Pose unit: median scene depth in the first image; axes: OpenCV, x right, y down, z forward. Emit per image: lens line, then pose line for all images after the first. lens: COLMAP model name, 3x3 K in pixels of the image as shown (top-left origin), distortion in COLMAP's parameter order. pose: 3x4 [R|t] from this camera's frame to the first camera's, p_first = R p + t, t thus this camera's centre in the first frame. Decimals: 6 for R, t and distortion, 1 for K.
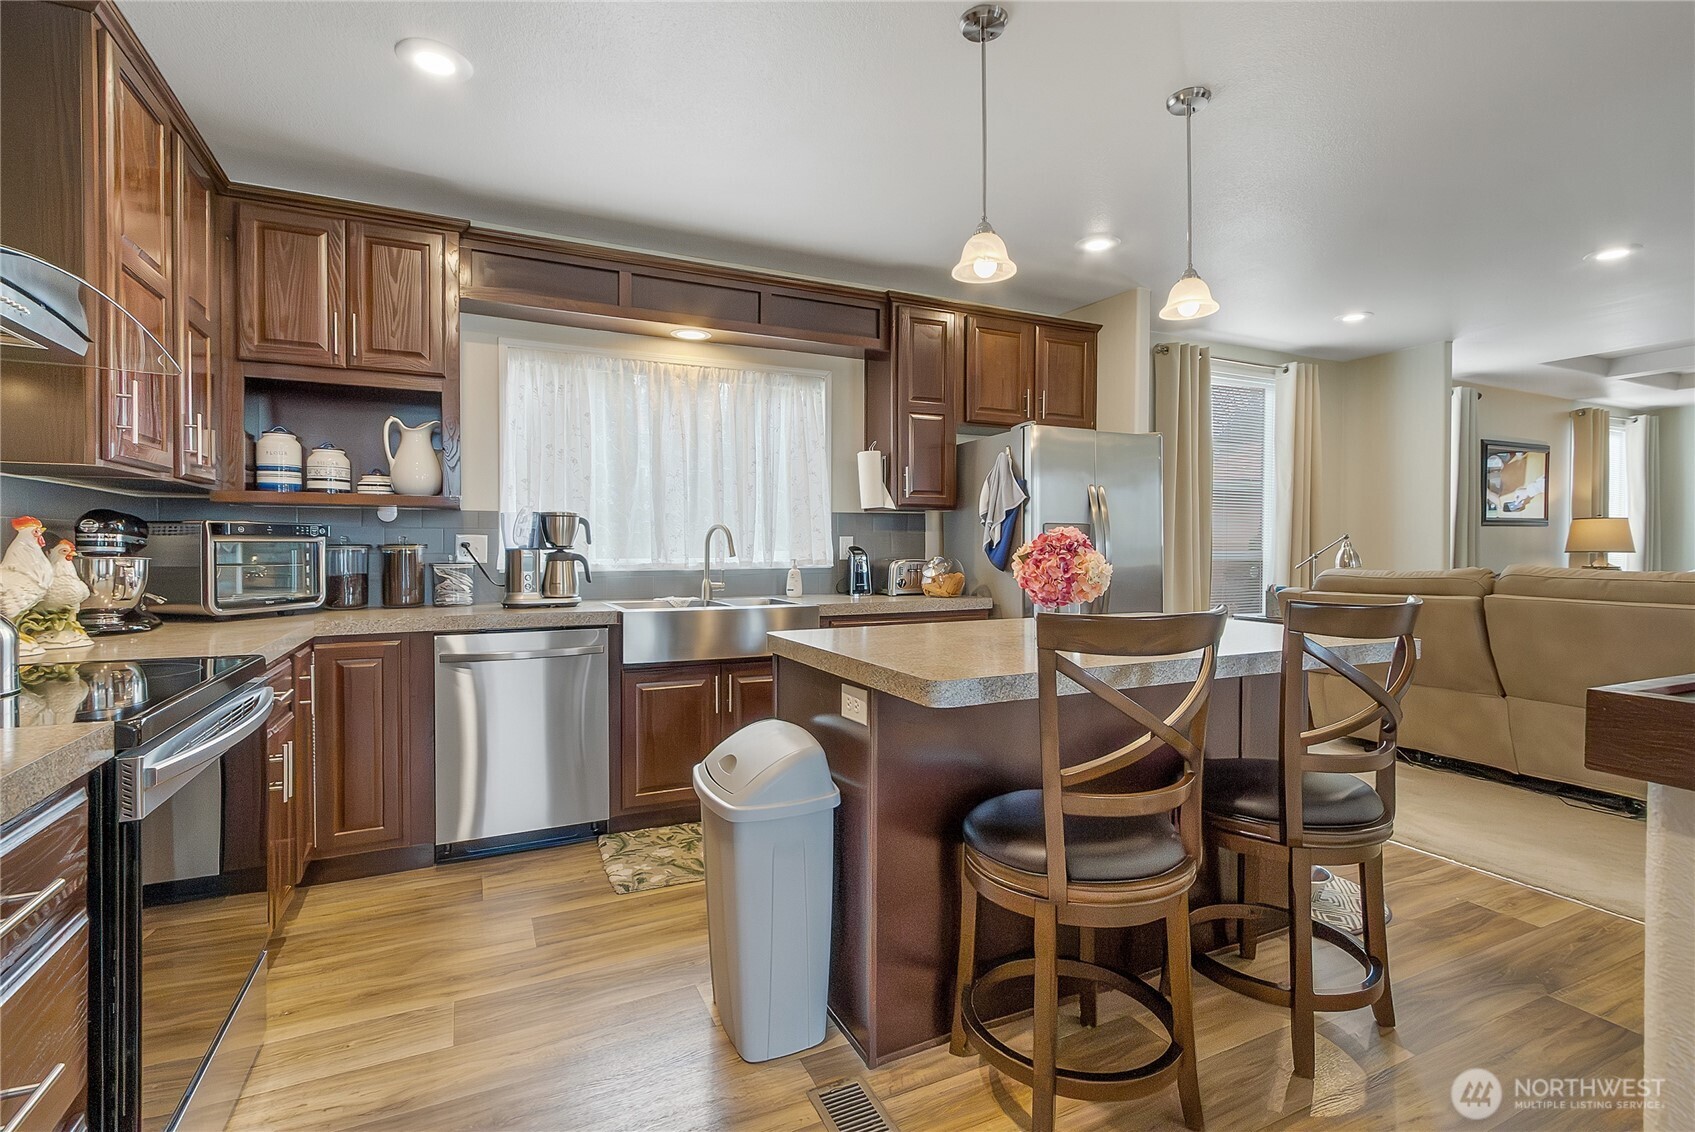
lens RADIAL K [[800.3, 0, 836.6], [0, 800.3, 557.8], [0, 0, 1]] dist [0.001636, 0.000338]
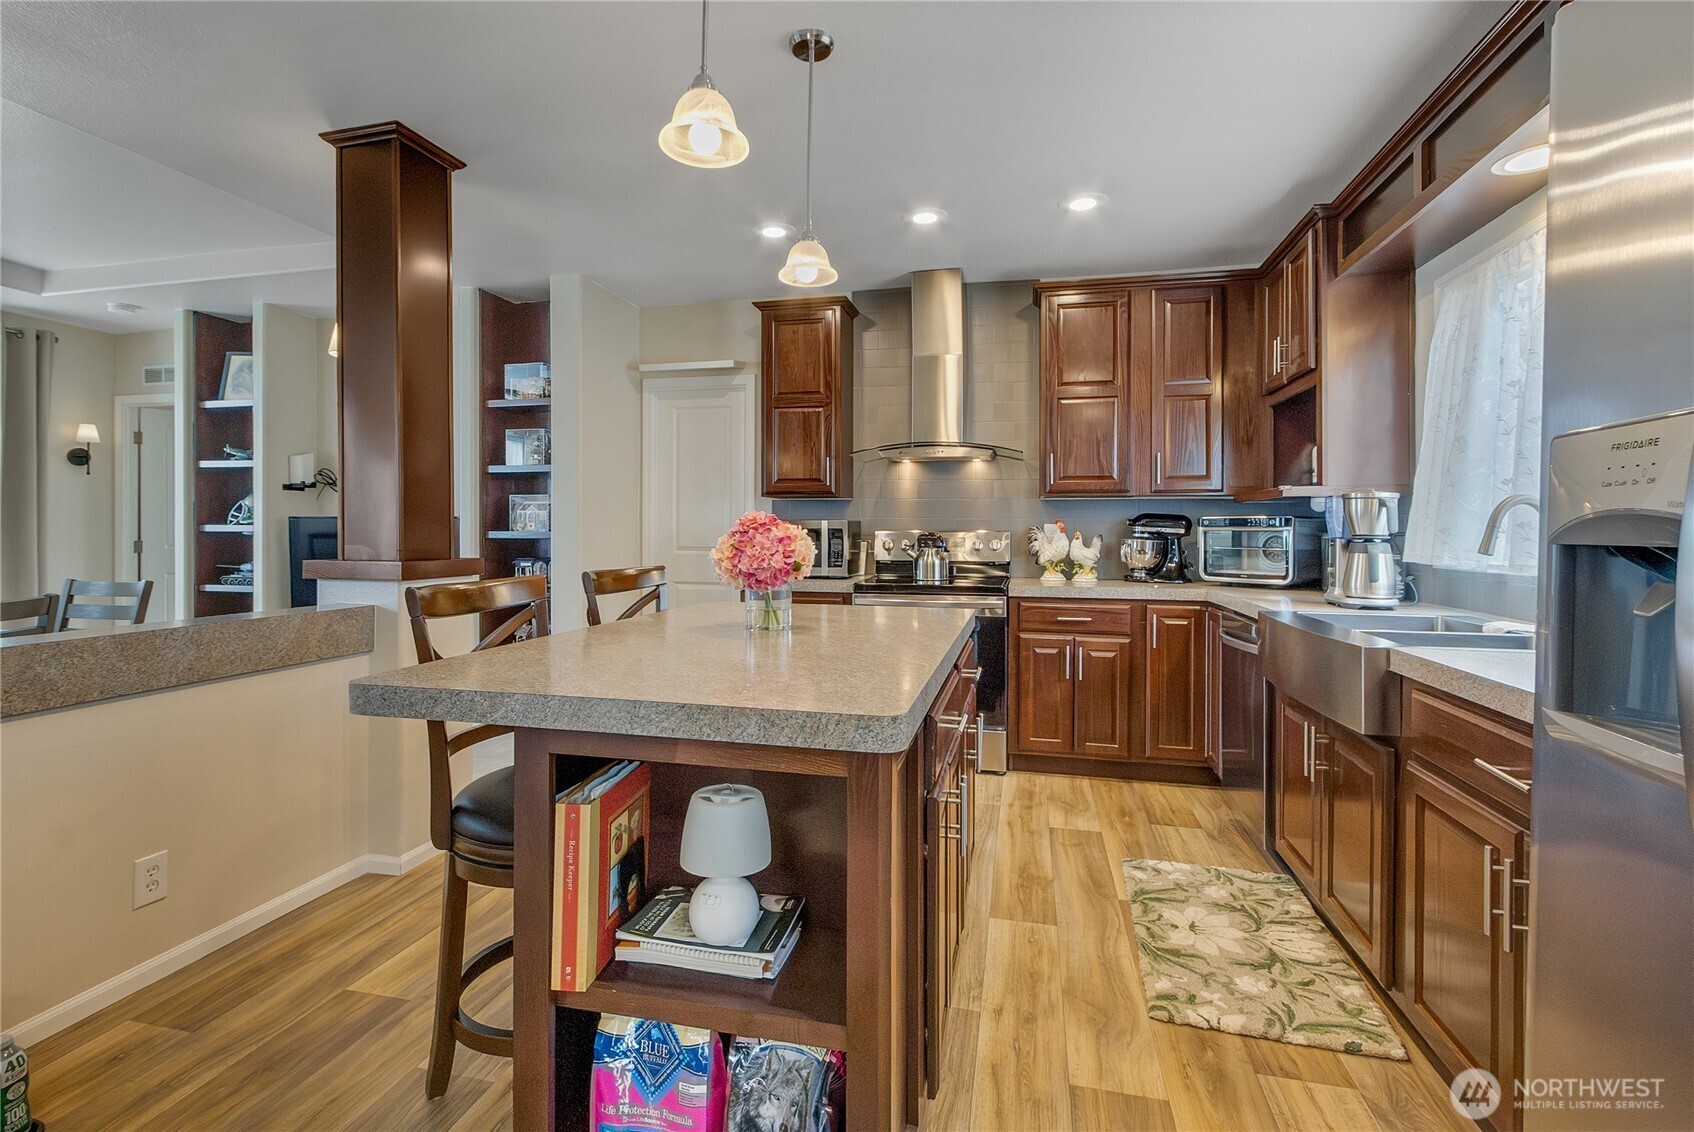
lens RADIAL K [[782.8, 0, 848.7], [0, 782.8, 540.1], [0, 0, 1]] dist [0.013238, 0.000043]
pose [[-0.624775, 0.001153, -0.780804, 0.618511], [-0.021973, 0.999577, 0.019058, -0.012724], [0.780496, 0.029063, -0.624485, 1.096101]]
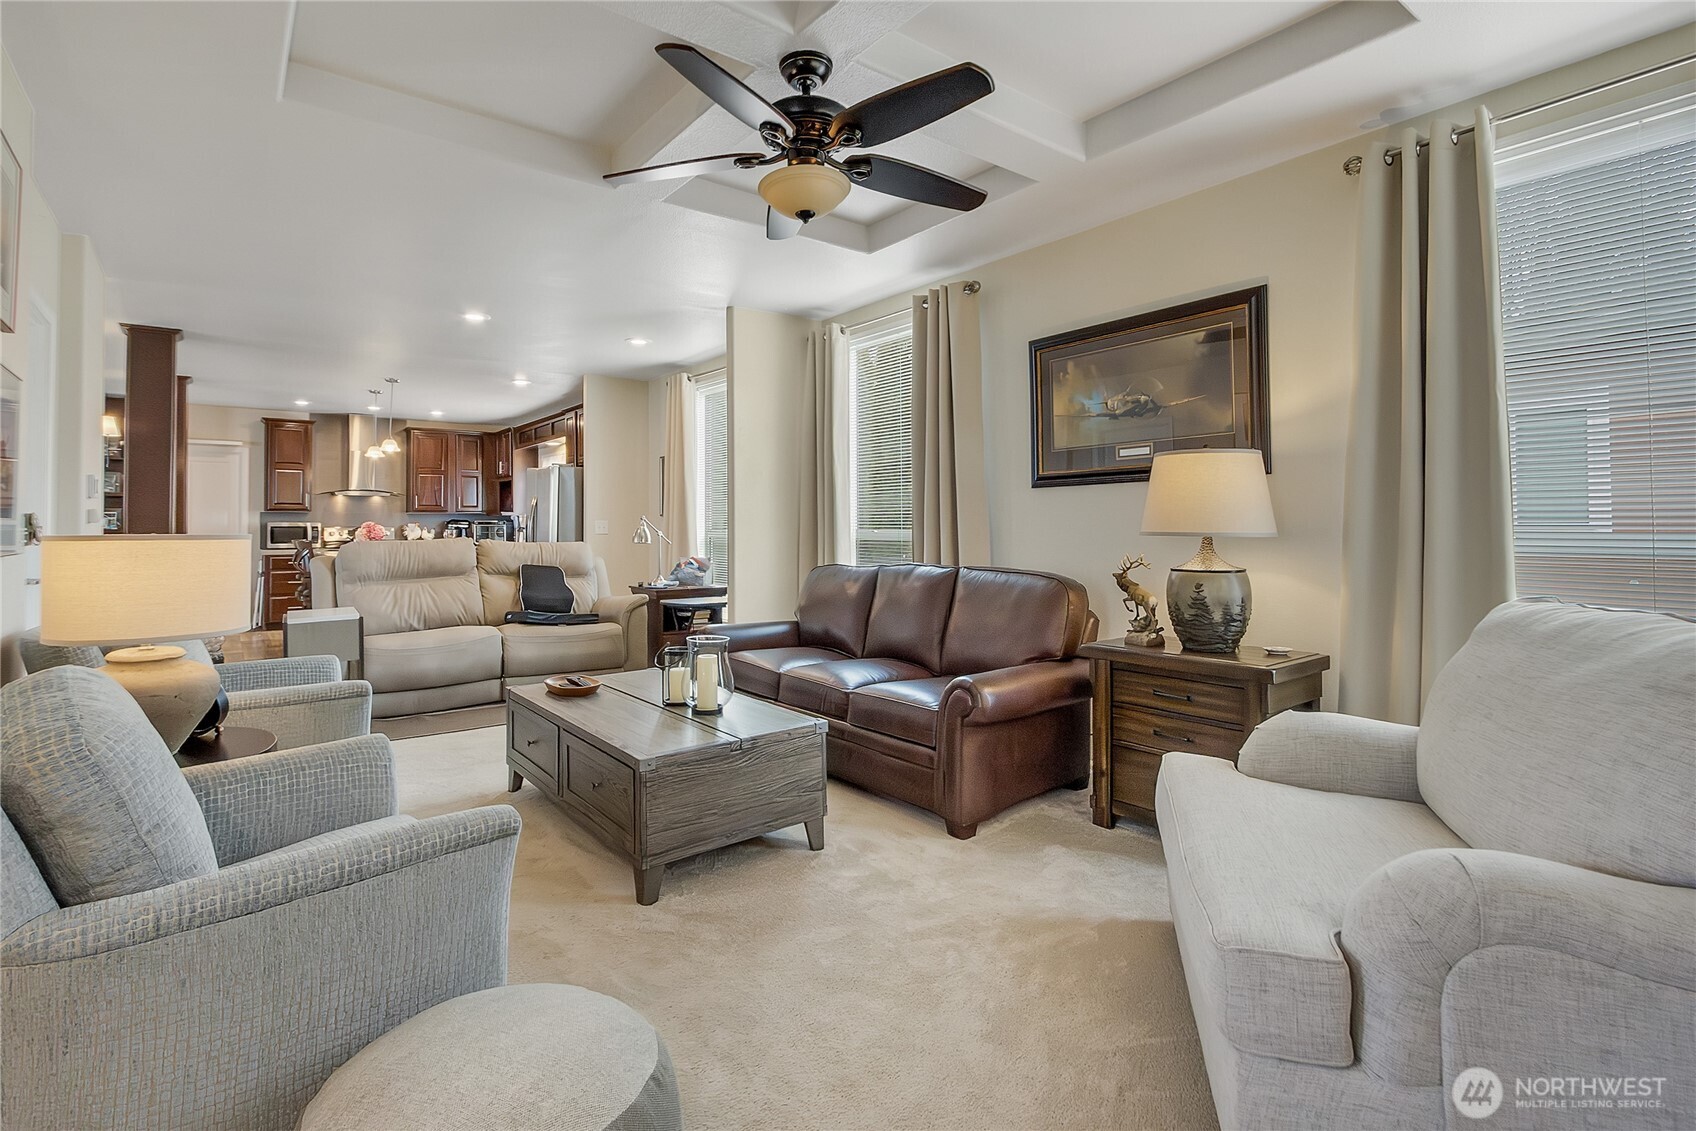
lens RADIAL K [[769.8, 0, 847.9], [0, 769.8, 520.2], [0, 0, 1]] dist [0.000582, 0.000071]
pose [[0.222949, -0.013221, -0.974740, 2.749408], [-0.013634, 0.999768, -0.016679, -0.008628], [0.974735, 0.017008, 0.222717, 1.551778]]
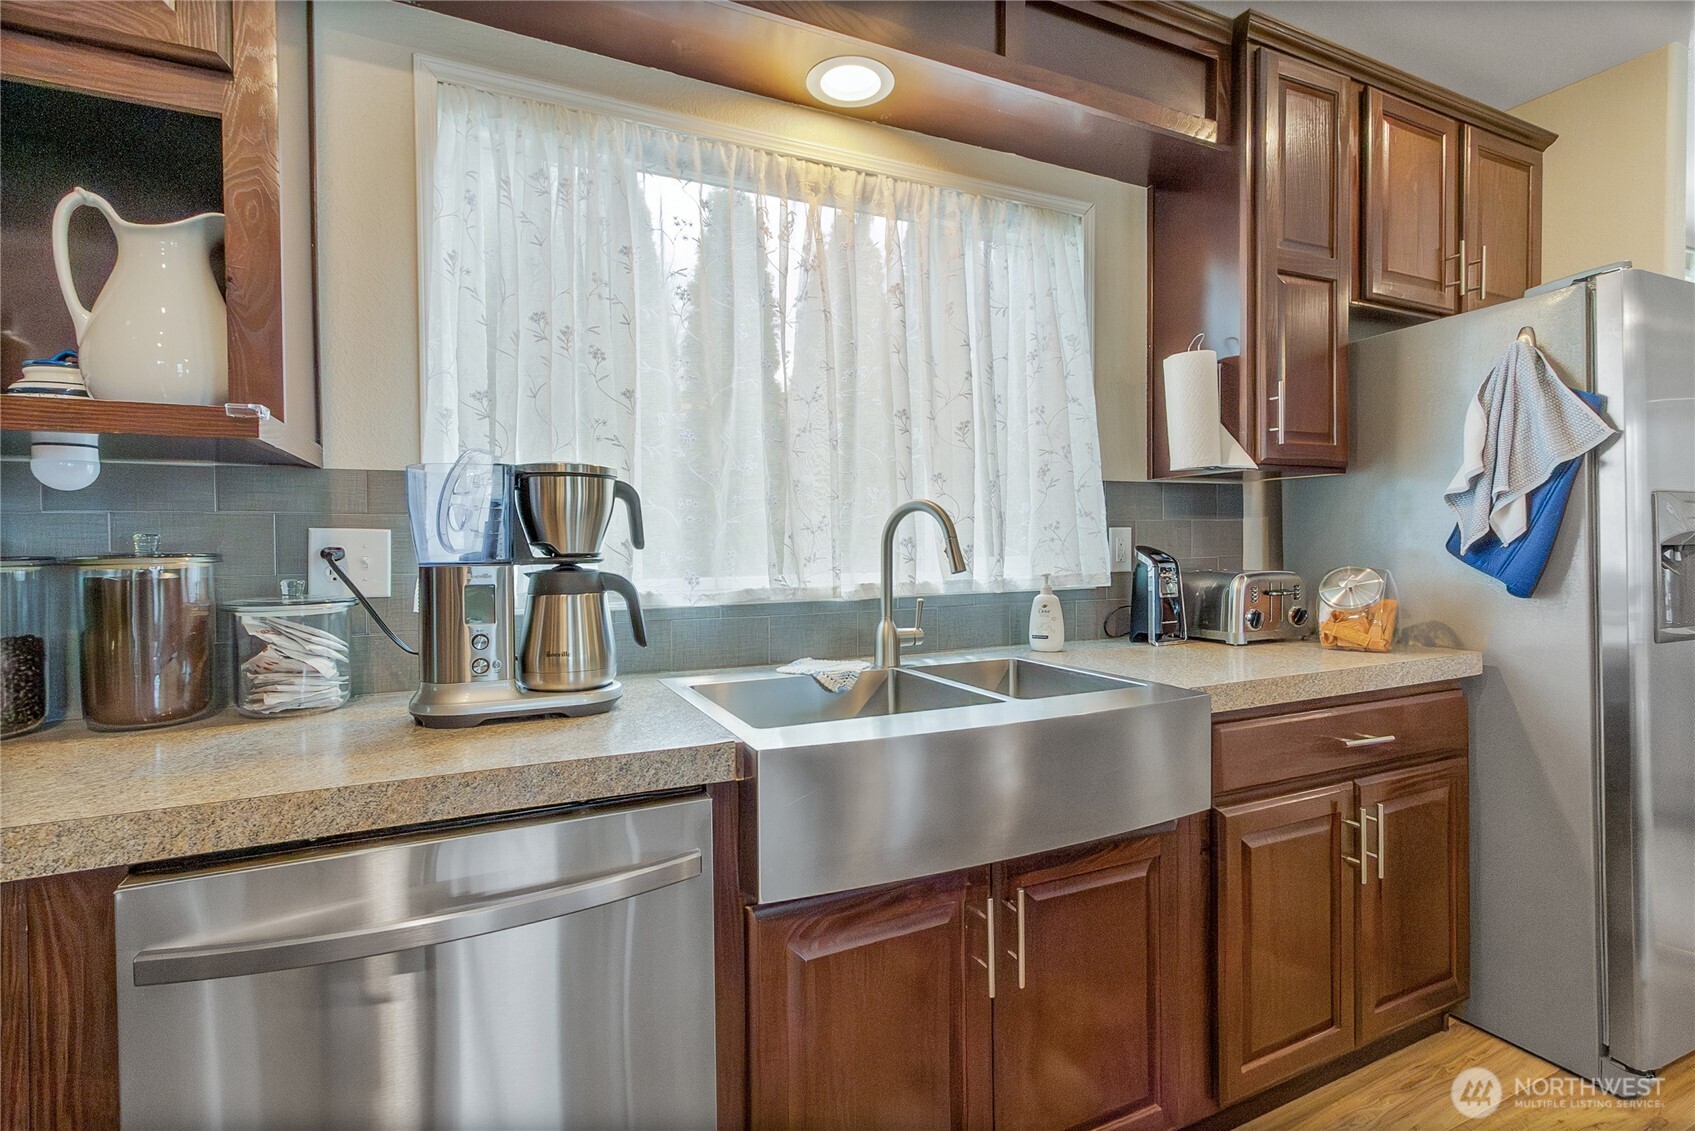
lens RADIAL K [[801.3, 0, 847.5], [0, 801.3, 565.5], [0, 0, 1]] dist [0.003397, 0.000664]
pose [[0.999942, -0.010514, -0.002420, -0.208310], [0.010539, 0.999888, 0.010598, -0.011766], [0.002308, -0.010623, 0.999941, 0.610451]]
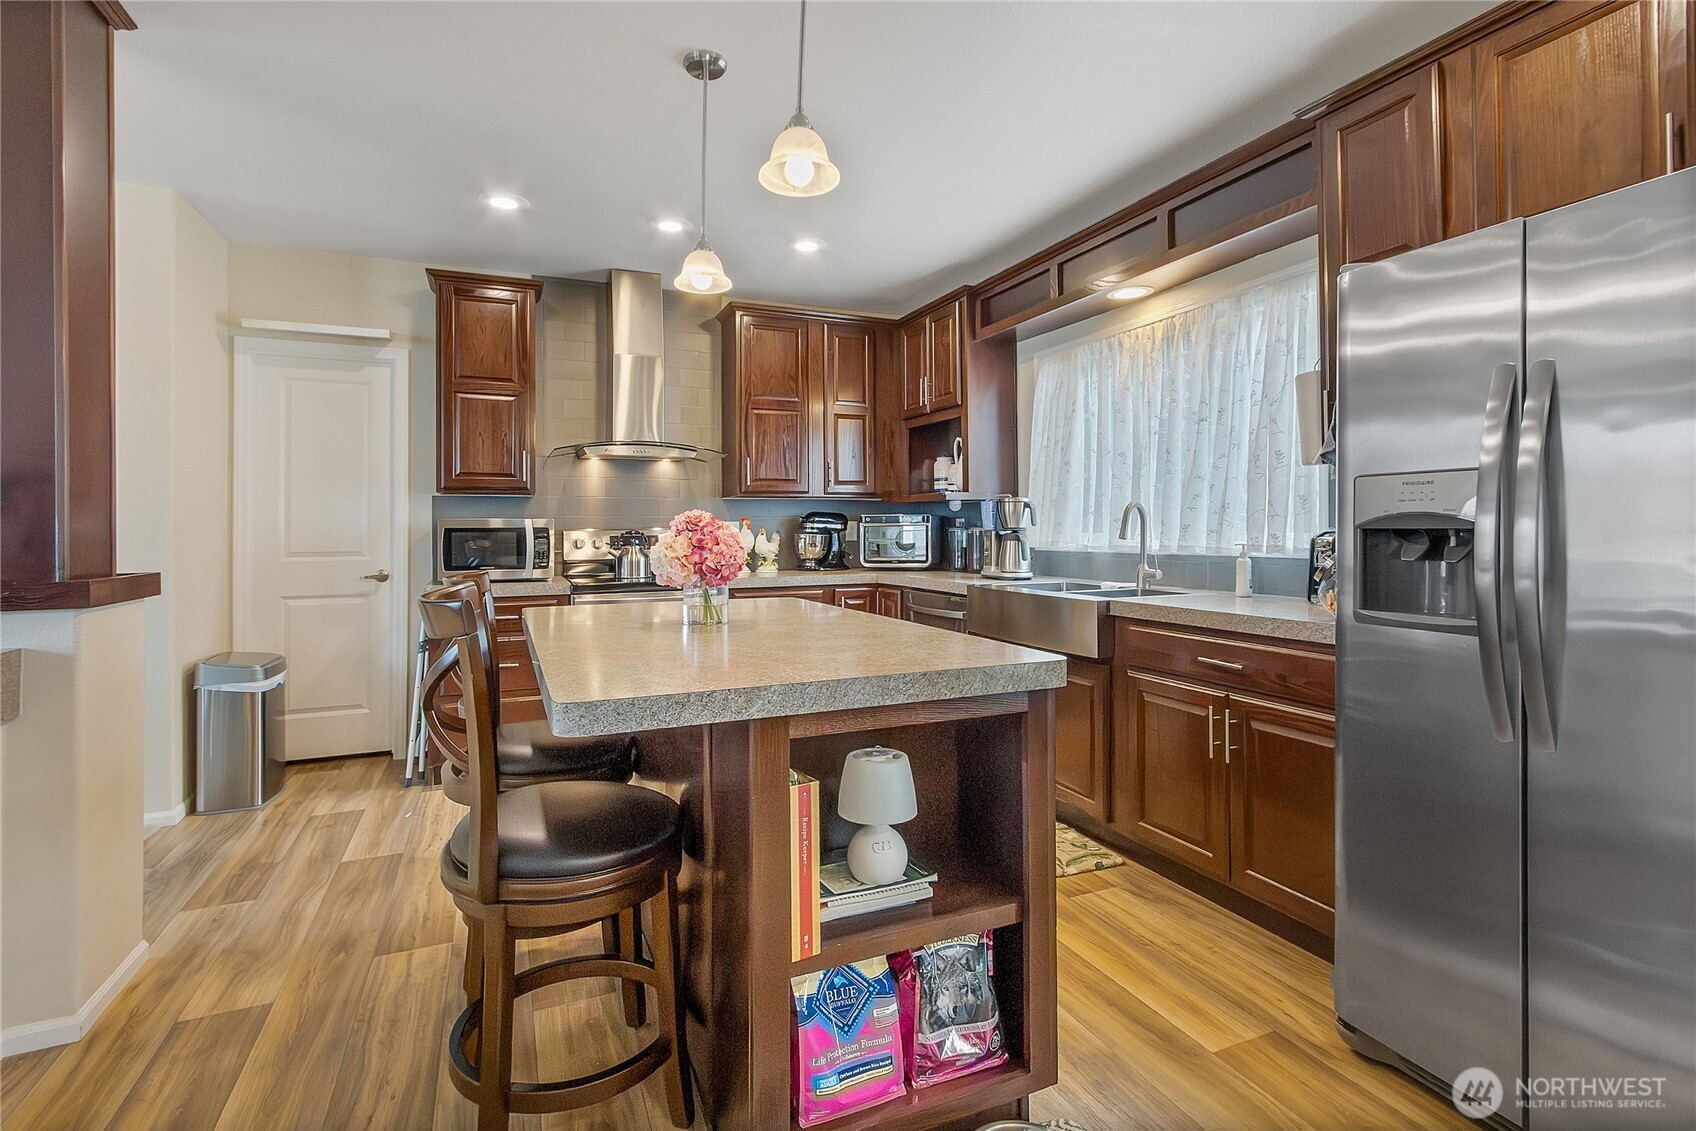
lens RADIAL K [[783.4, 0, 853.8], [0, 783.4, 531.5], [0, 0, 1]] dist [0.026317, 0.000172]
pose [[-0.034549, 0.000463, -0.999403, 0.802668], [-0.011240, 0.999936, 0.000852, -0.007277], [0.999340, 0.011263, -0.034542, 0.815068]]
